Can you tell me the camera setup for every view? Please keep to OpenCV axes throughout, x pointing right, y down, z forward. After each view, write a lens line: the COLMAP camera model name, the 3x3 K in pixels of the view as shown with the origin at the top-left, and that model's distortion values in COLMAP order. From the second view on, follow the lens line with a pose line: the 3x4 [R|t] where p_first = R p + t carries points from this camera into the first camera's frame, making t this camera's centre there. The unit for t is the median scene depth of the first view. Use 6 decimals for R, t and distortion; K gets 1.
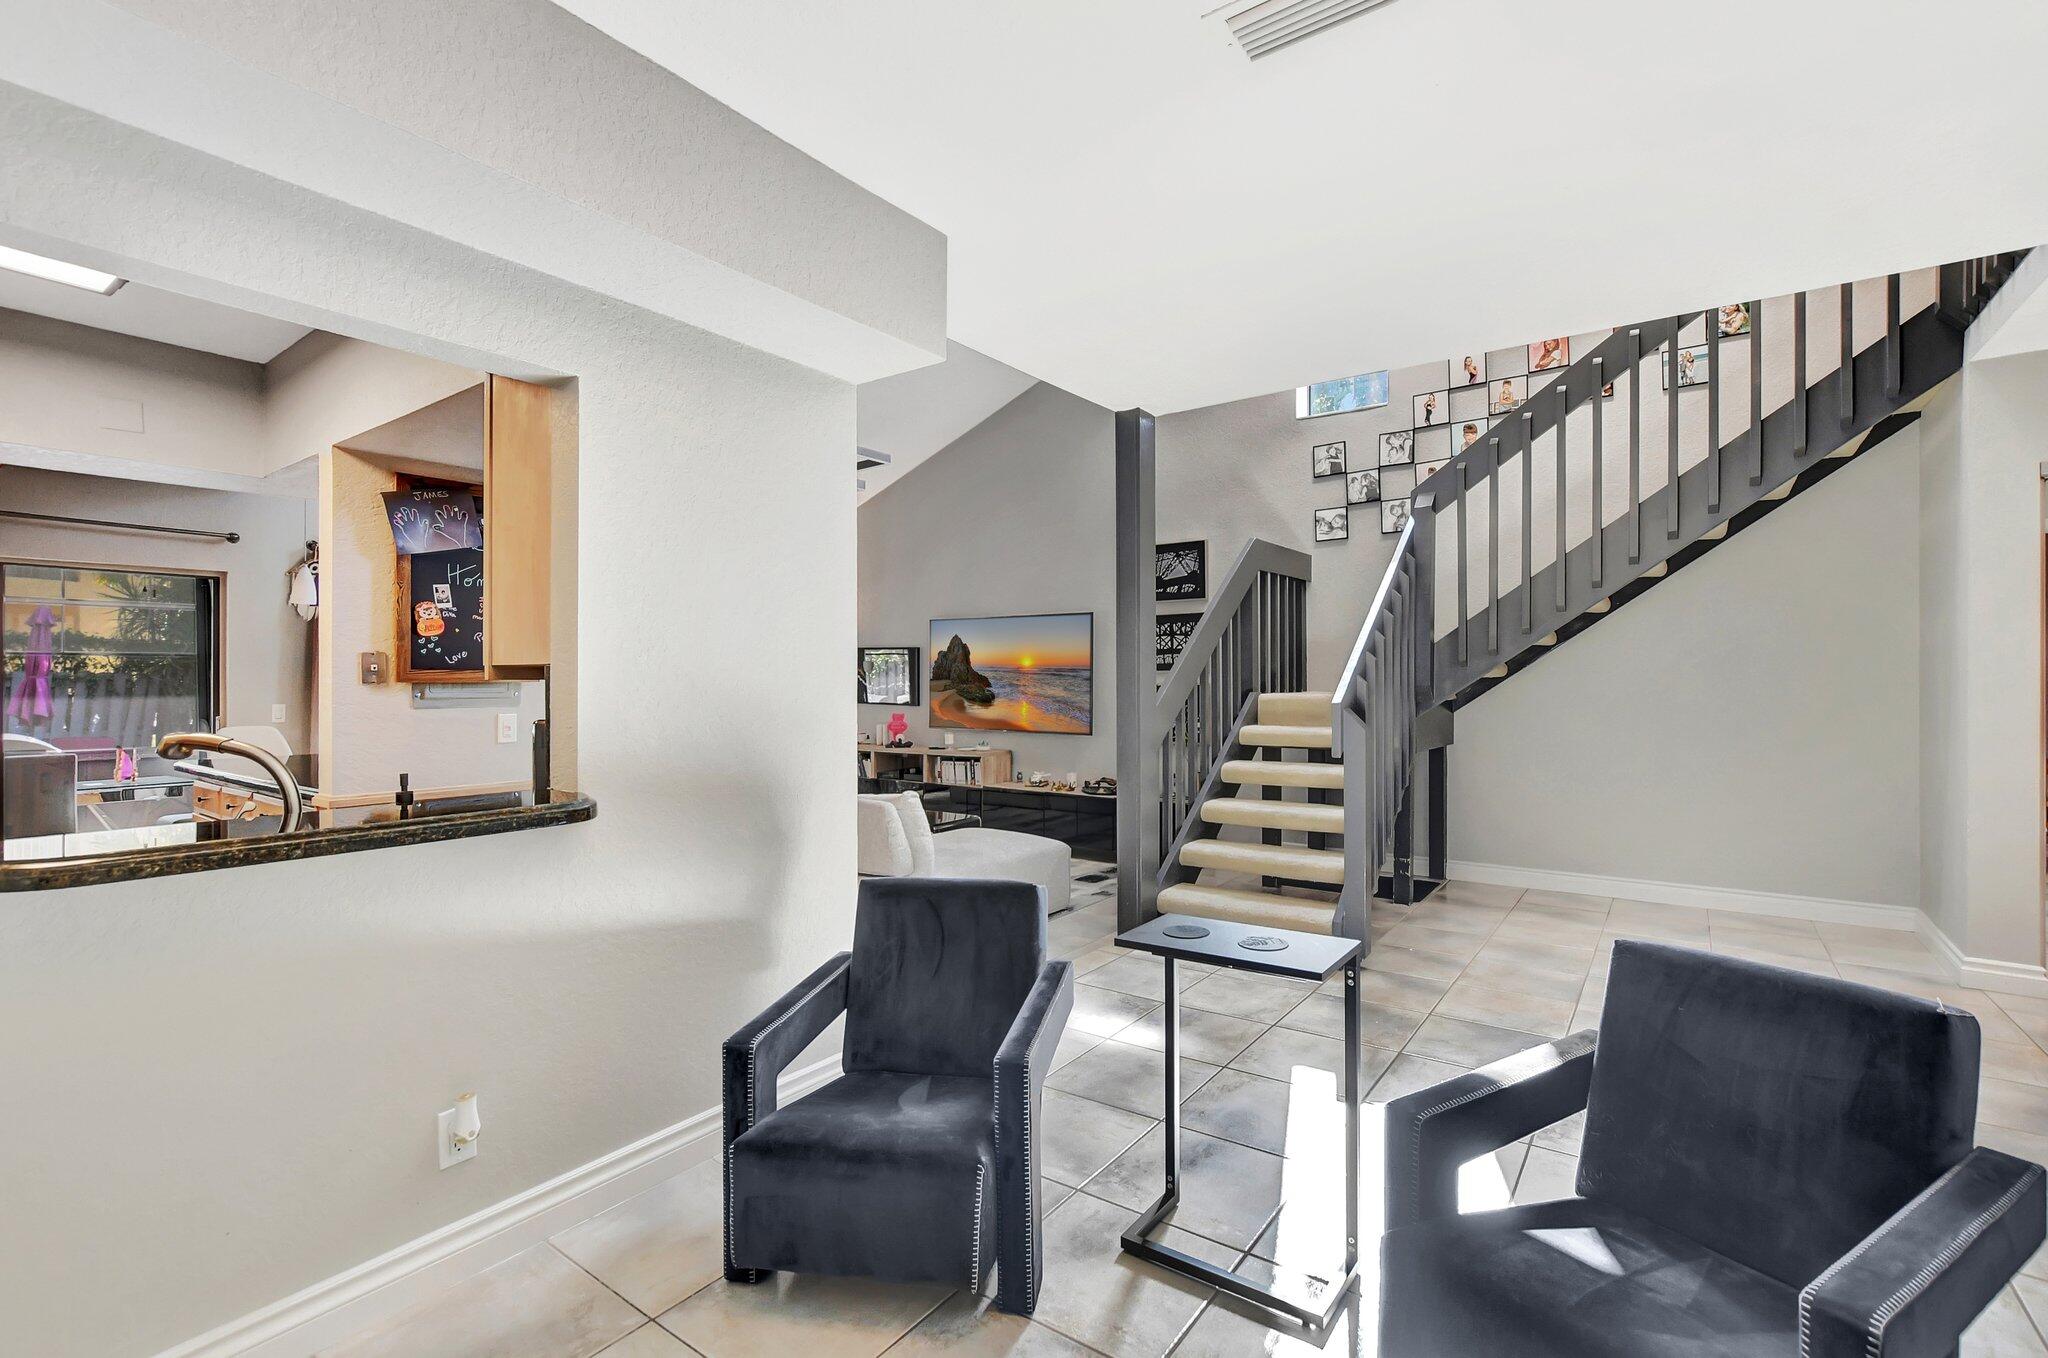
lens RADIAL K [[919.5, 0, 1060.3], [0, 919.5, 689.0], [0, 0, 1]] dist [-0.027147, 0.002416]
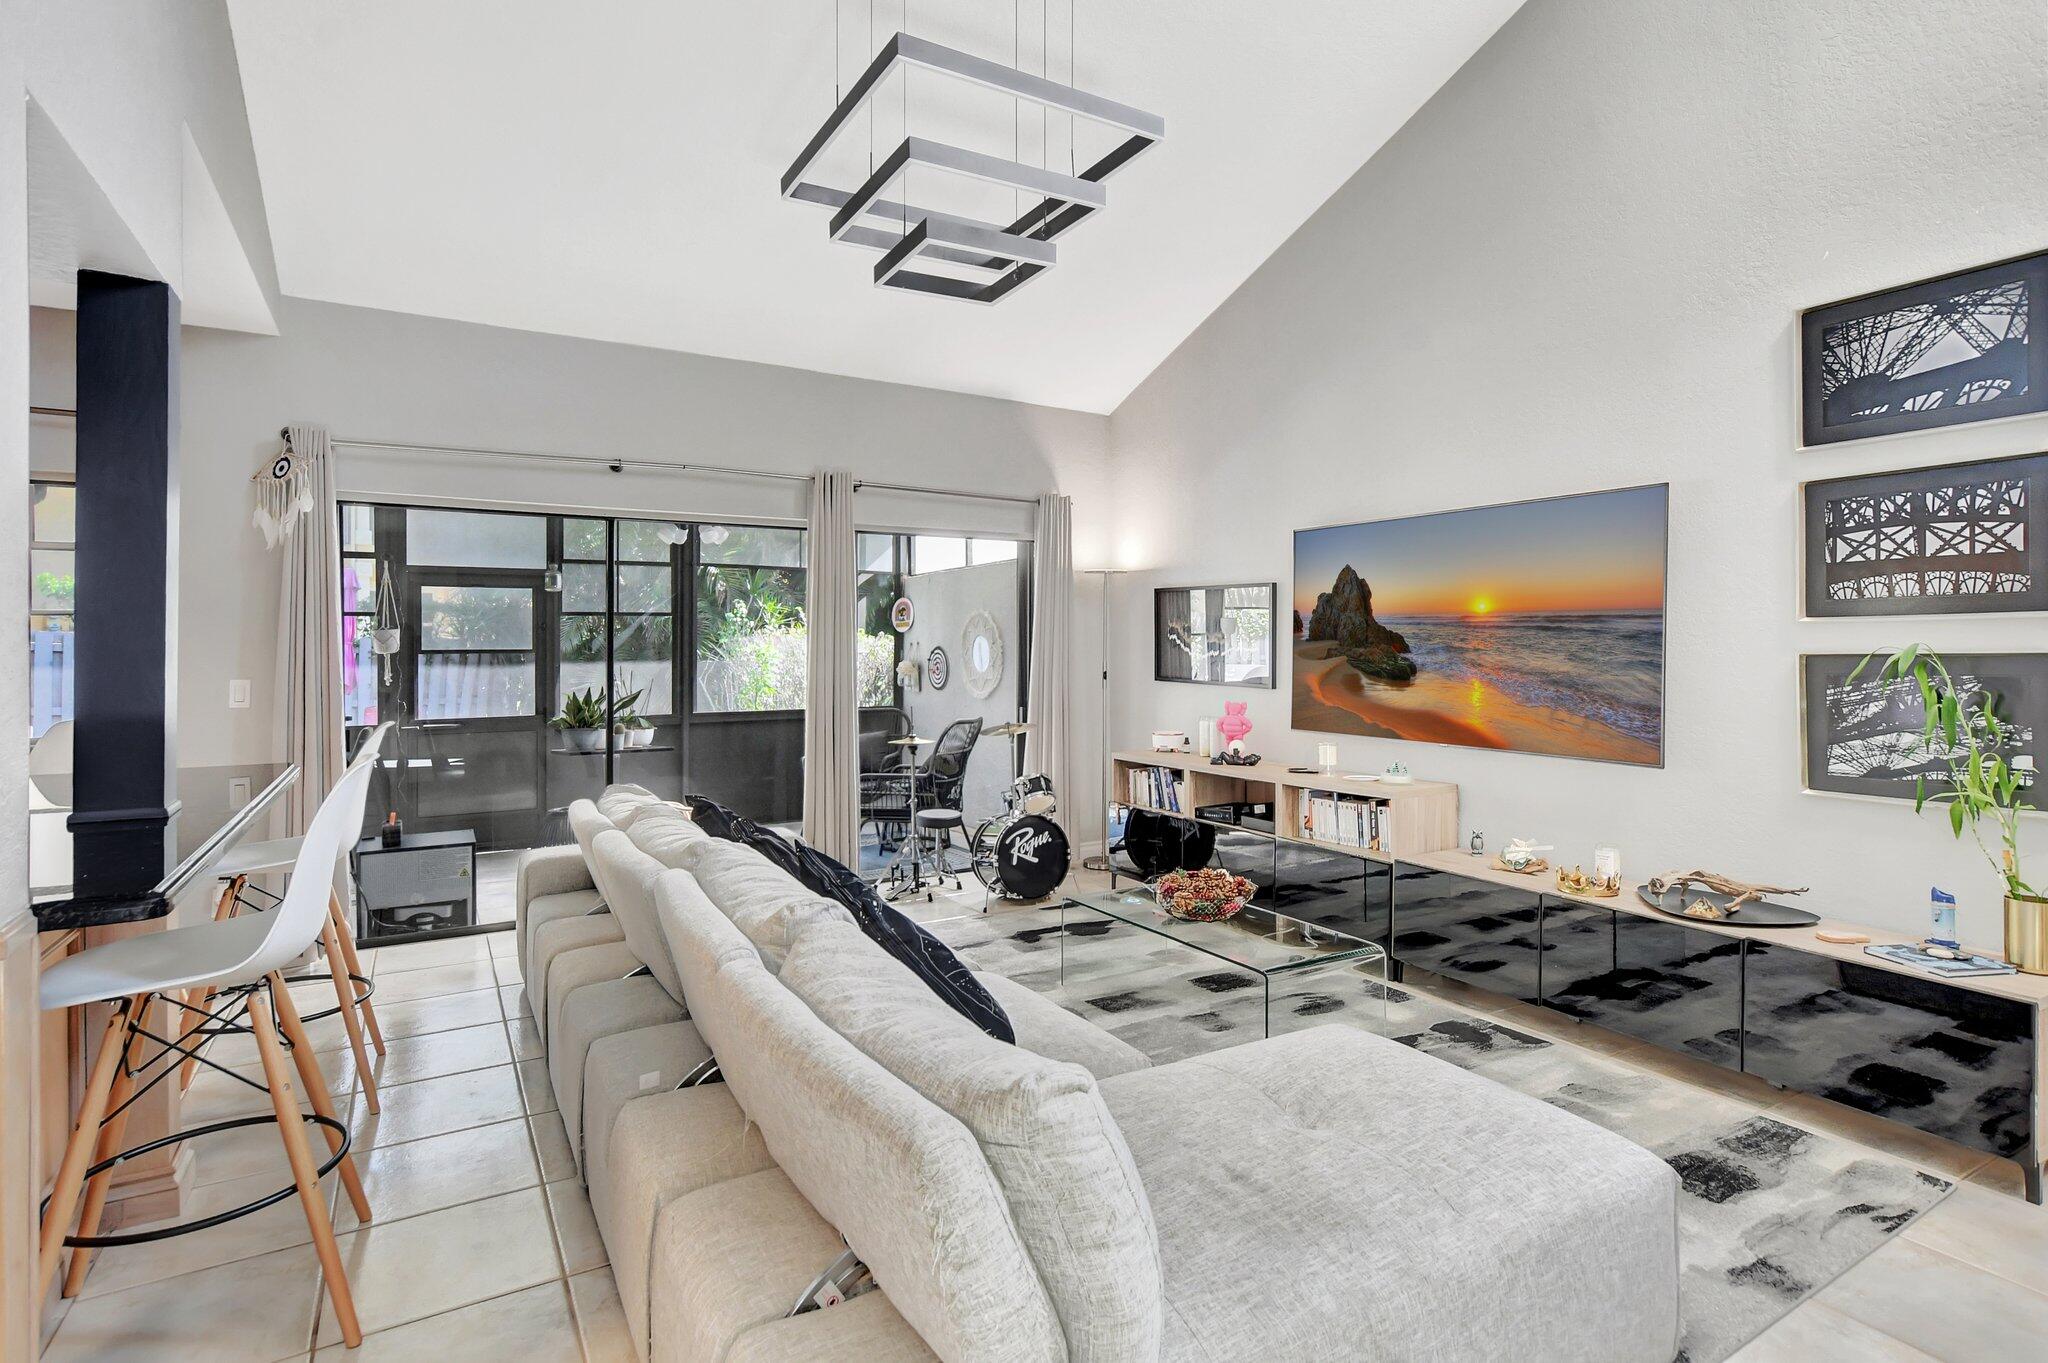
lens RADIAL K [[1034.6, 0, 1049.9], [0, 1034.6, 646.8], [0, 0, 1]] dist [0.023986, 0.001752]
pose [[0.919574, -0.004589, -0.392890, -0.032667], [0.004048, 0.999989, -0.002203, -0.005922], [0.392896, 0.000436, 0.919583, 0.382089]]
